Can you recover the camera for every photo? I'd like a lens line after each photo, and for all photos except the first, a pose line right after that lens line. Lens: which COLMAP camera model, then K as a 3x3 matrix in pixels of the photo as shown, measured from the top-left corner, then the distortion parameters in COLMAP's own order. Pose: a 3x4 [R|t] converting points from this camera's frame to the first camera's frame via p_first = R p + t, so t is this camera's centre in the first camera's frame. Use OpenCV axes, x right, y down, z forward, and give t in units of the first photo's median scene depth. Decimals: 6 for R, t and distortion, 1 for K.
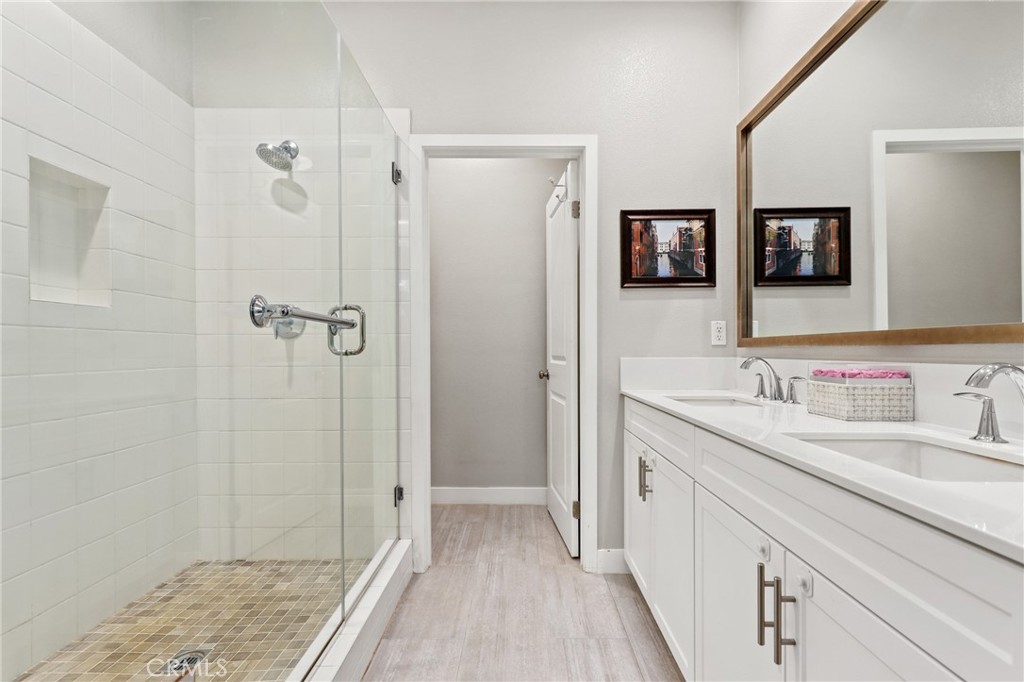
lens RADIAL K [[478.5, 0, 512.2], [0, 478.5, 347.6], [0, 0, 1]] dist [-0.000546, -0.000022]
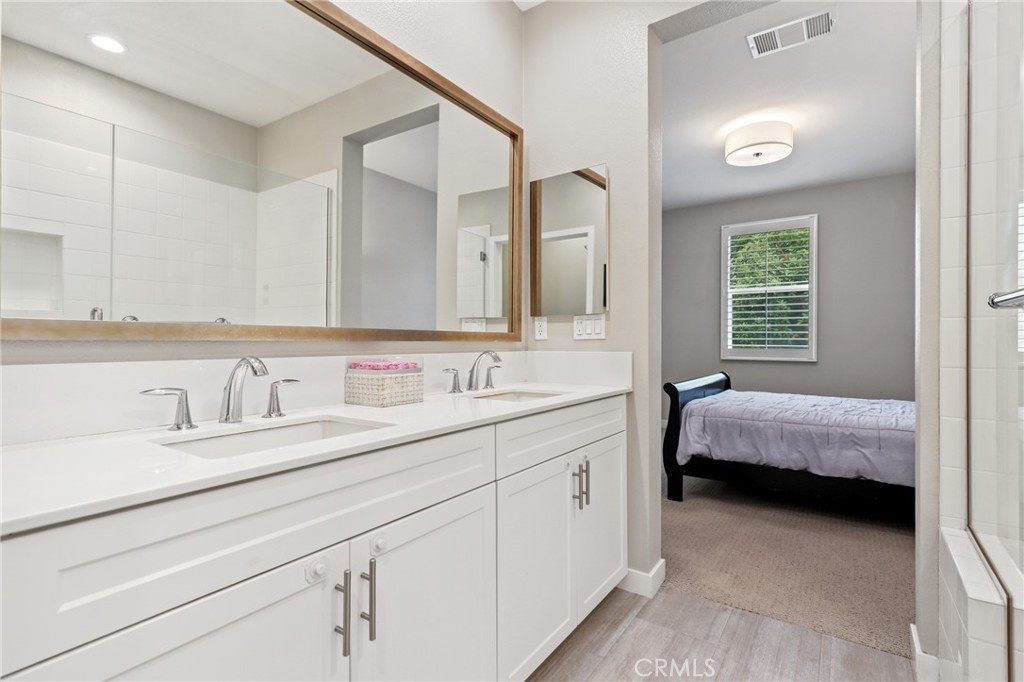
lens RADIAL K [[482.5, 0, 512.0], [0, 482.5, 341.0], [0, 0, 1]] dist [-0.001225, -0.000255]
pose [[-0.831387, -0.006679, 0.555654, -0.200481], [-0.013514, 0.999875, -0.008201, -0.000847], [-0.555530, -0.014327, -0.831373, 1.756041]]
